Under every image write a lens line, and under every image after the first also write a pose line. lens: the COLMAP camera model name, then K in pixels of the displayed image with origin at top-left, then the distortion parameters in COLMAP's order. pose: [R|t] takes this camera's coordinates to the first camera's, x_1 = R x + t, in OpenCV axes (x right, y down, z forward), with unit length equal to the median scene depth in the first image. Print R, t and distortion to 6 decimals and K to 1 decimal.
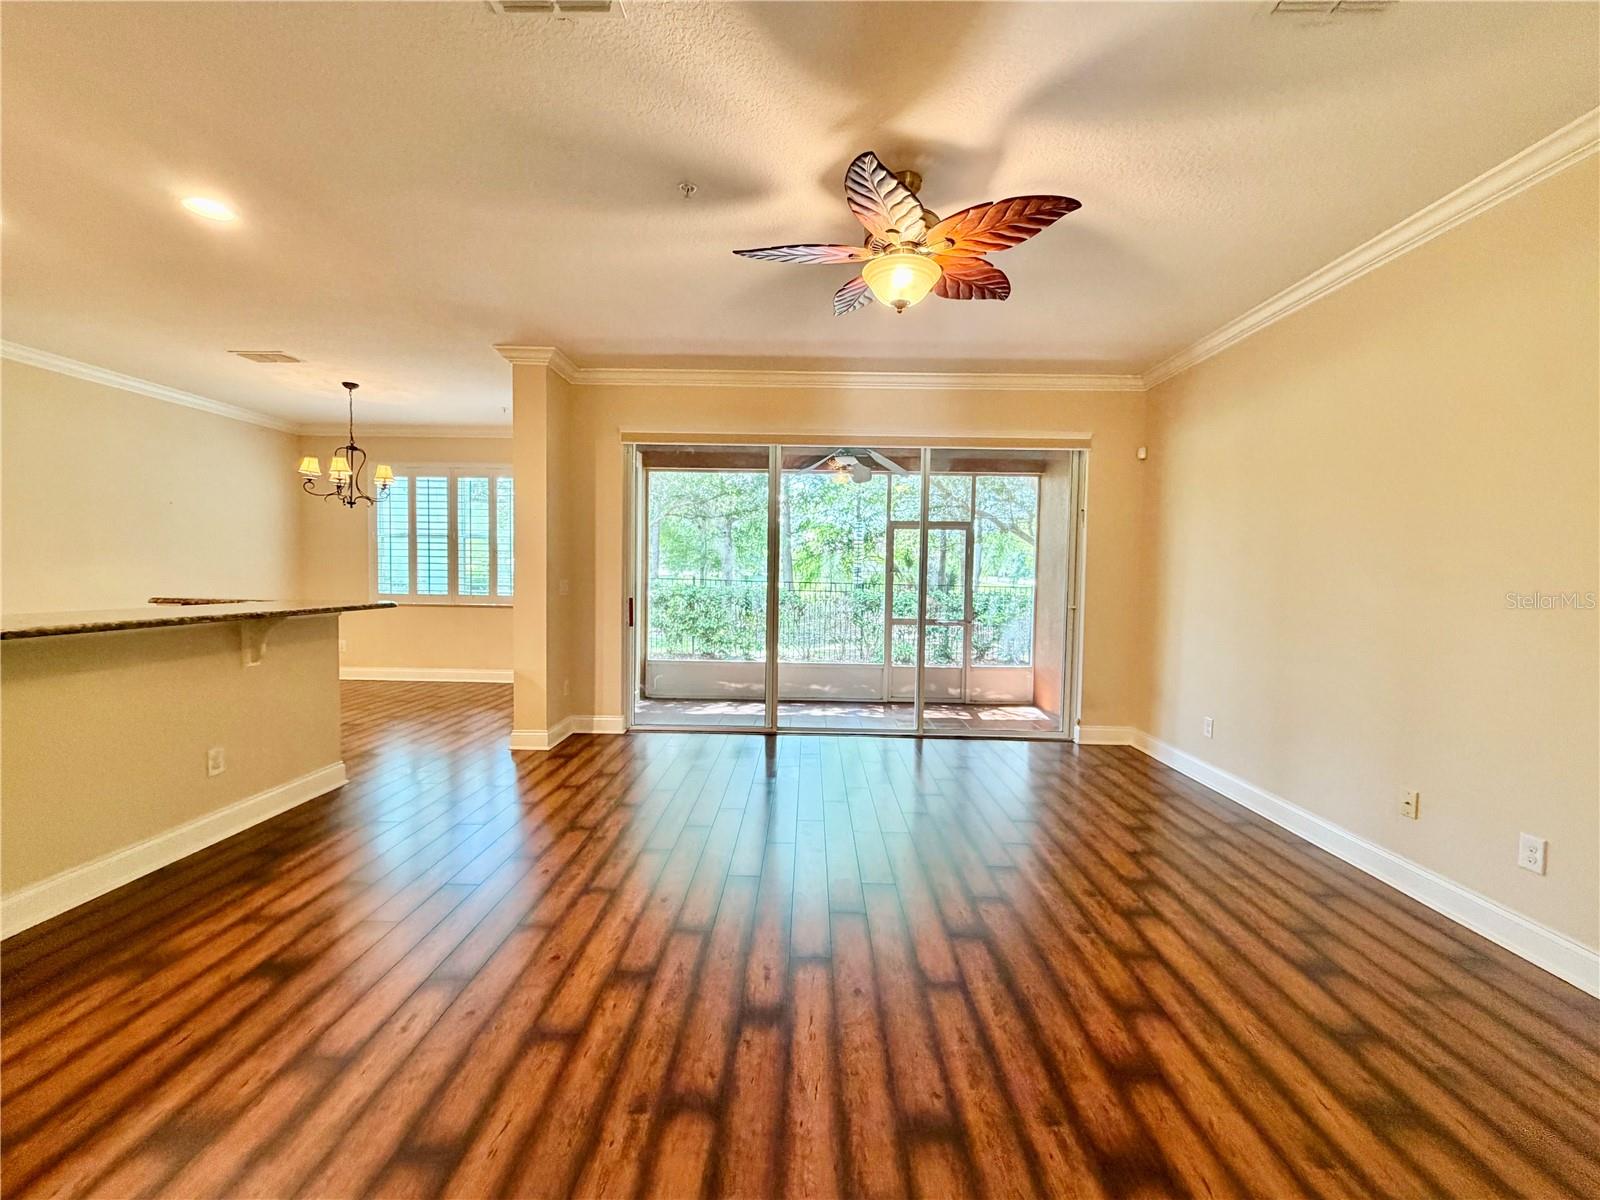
lens RADIAL K [[646.1, 0, 805.7], [0, 646.1, 602.5], [0, 0, 1]] dist [0.000599, 0.000162]
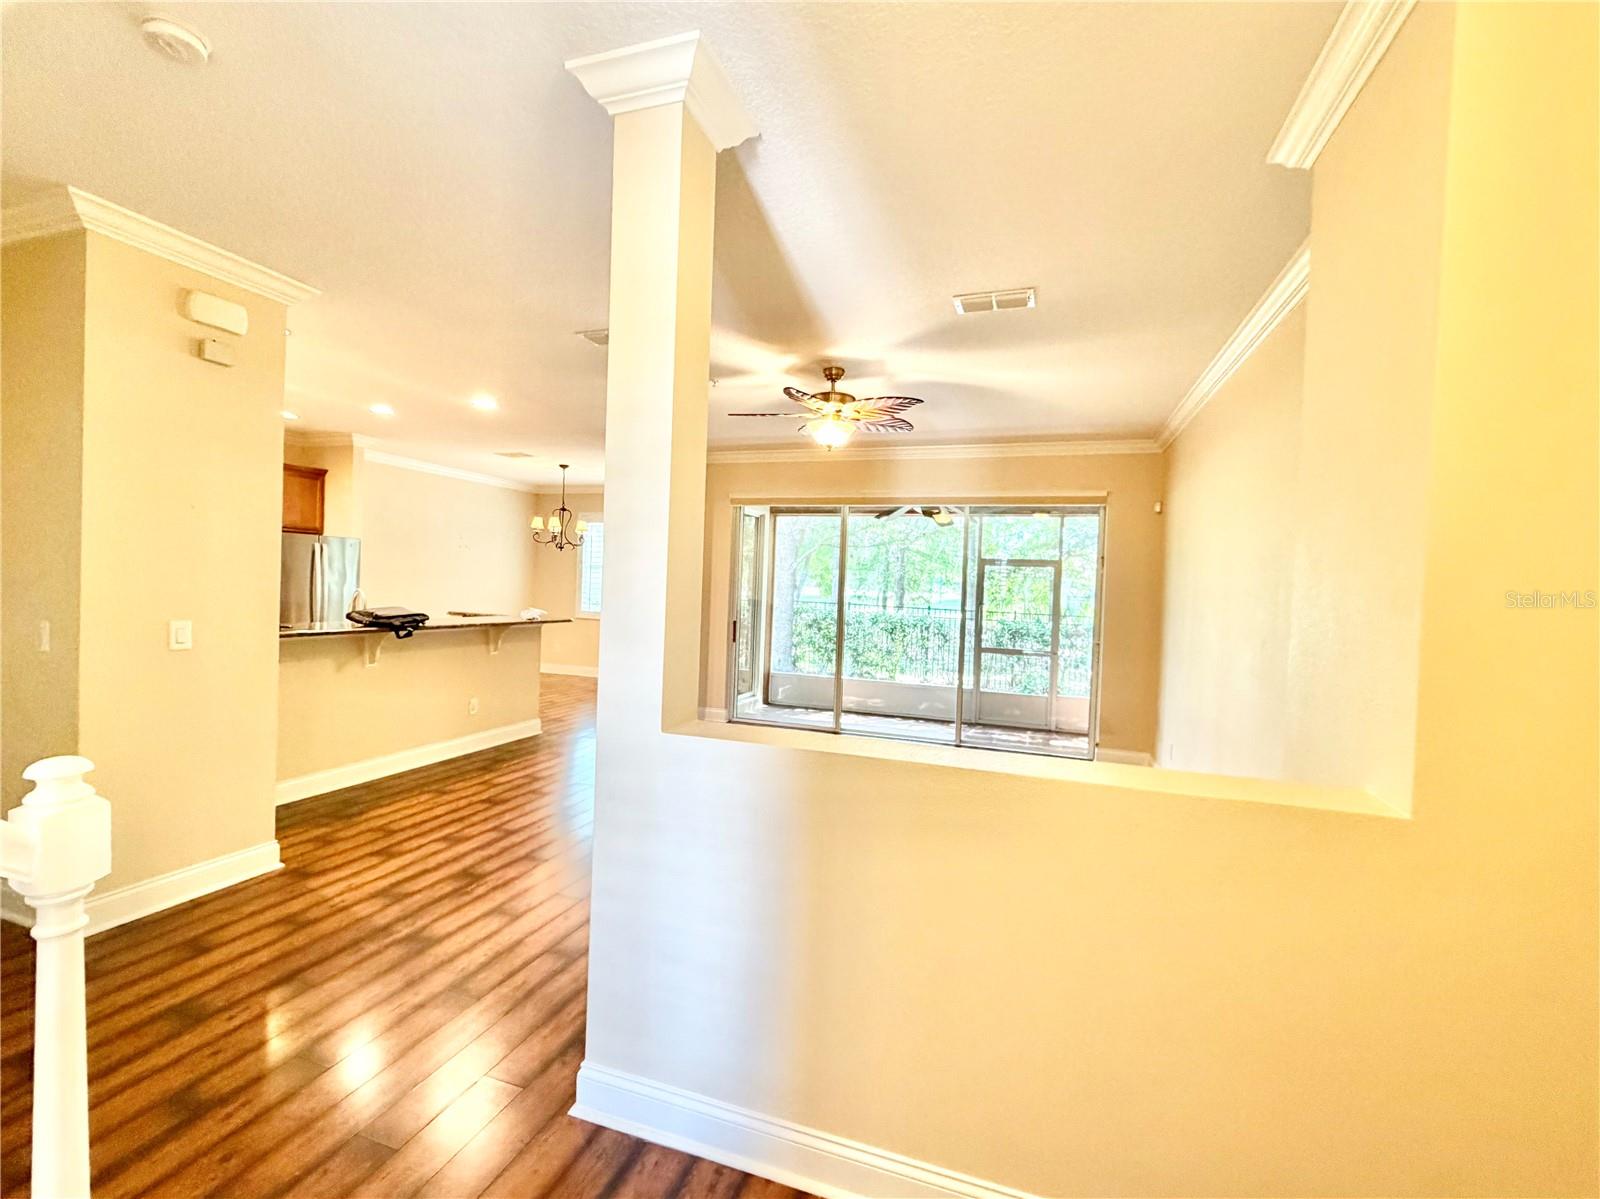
lens RADIAL K [[695.5, 0, 806.1], [0, 695.5, 603.8], [0, 0, 1]] dist [0.000272, -0.000083]
pose [[0.951811, 0.027581, -0.305441, 0.346008], [-0.036928, 0.999009, -0.024865, -0.013363], [0.304453, 0.034946, 0.951886, -0.357745]]
